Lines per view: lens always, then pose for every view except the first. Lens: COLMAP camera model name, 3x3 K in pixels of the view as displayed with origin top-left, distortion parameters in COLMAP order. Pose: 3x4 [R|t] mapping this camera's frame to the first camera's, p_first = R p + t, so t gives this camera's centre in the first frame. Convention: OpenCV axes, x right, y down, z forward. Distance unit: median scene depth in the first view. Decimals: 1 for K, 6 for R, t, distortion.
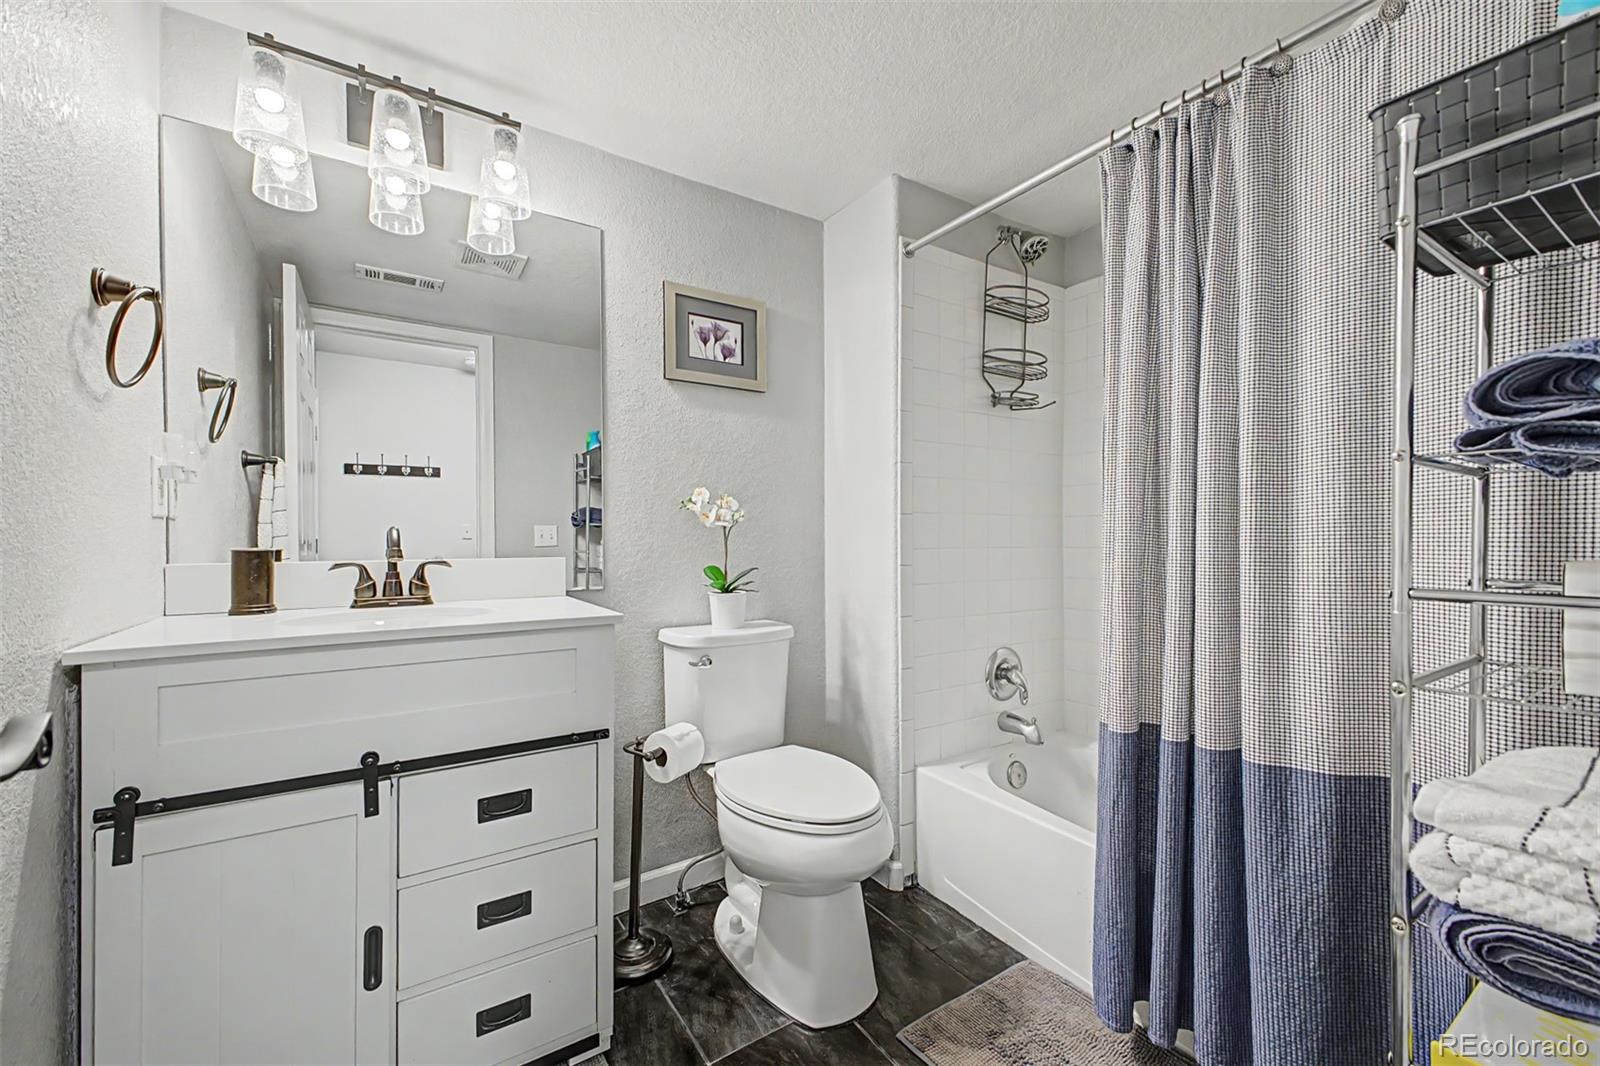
lens RADIAL K [[649.2, 0, 814.1], [0, 649.2, 532.9], [0, 0, 1]] dist [0.016953, -0.000173]
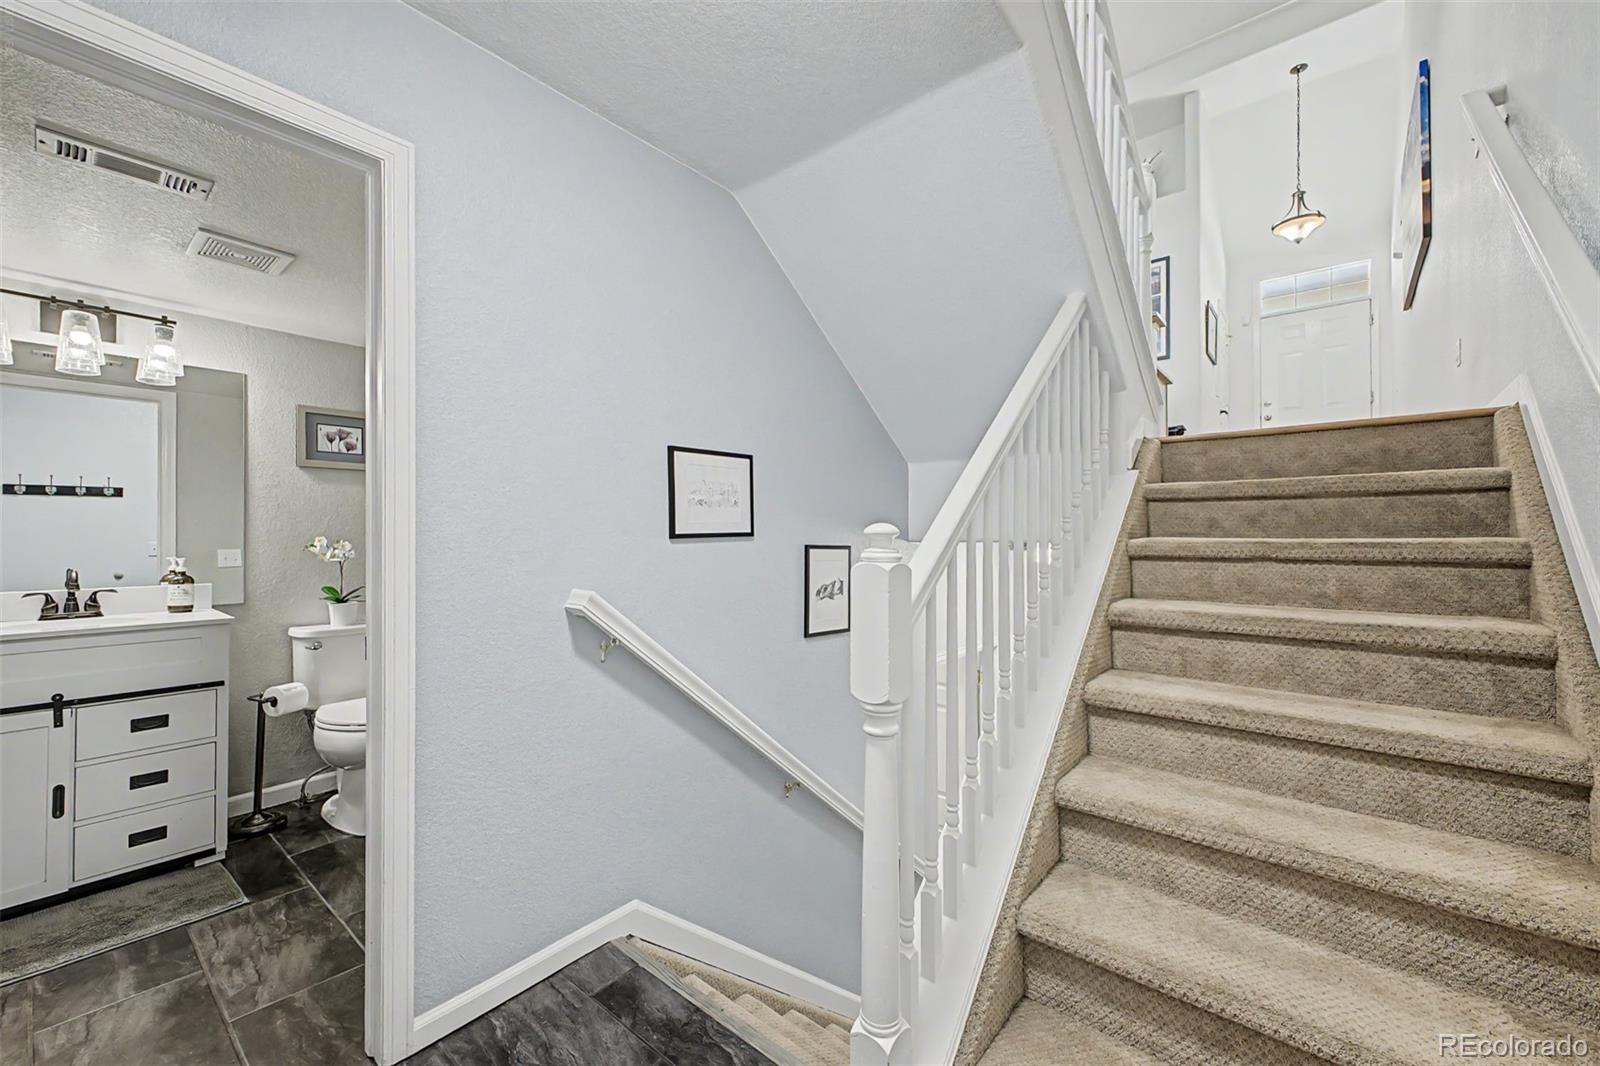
lens RADIAL K [[640.2, 0, 801.5], [0, 640.2, 524.8], [0, 0, 1]] dist [0.011303, -0.000009]
pose [[0.960718, 0.002941, 0.277511, 0.629899], [0.000150, 0.999938, -0.011116, -0.099126], [-0.277526, 0.010721, 0.960658, -1.022952]]
